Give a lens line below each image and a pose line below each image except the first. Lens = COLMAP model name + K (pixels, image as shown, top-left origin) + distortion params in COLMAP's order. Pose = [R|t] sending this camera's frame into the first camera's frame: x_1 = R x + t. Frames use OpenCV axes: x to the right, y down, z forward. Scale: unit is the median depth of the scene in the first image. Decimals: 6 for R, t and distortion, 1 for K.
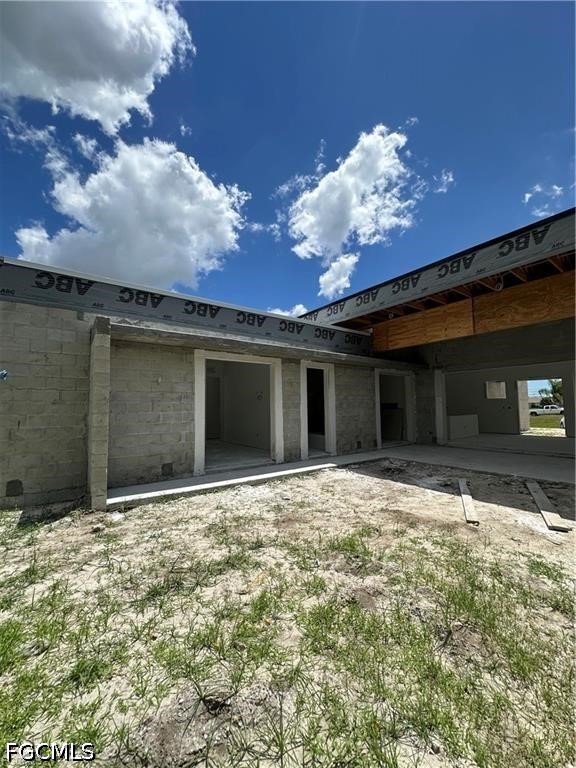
lens RADIAL K [[307.1, 0, 286.4], [0, 307.1, 394.7], [0, 0, 1]] dist [-0.005772, 0.001330]
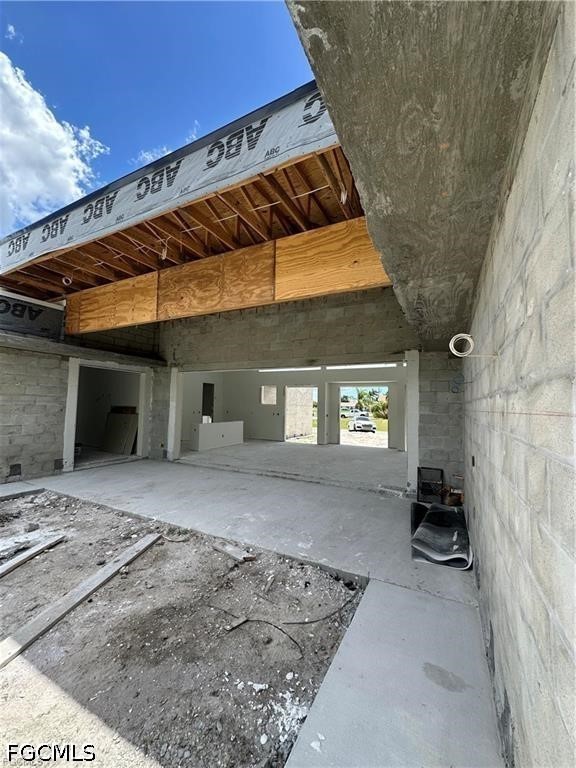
lens RADIAL K [[307.1, 0, 286.2], [0, 307.1, 393.0], [0, 0, 1]] dist [-0.005772, 0.001330]
pose [[0.894160, 0.048909, 0.445068, 0.624966], [-0.049893, 0.998709, -0.009513, -0.033142], [-0.444959, -0.013700, 0.895446, 0.214744]]
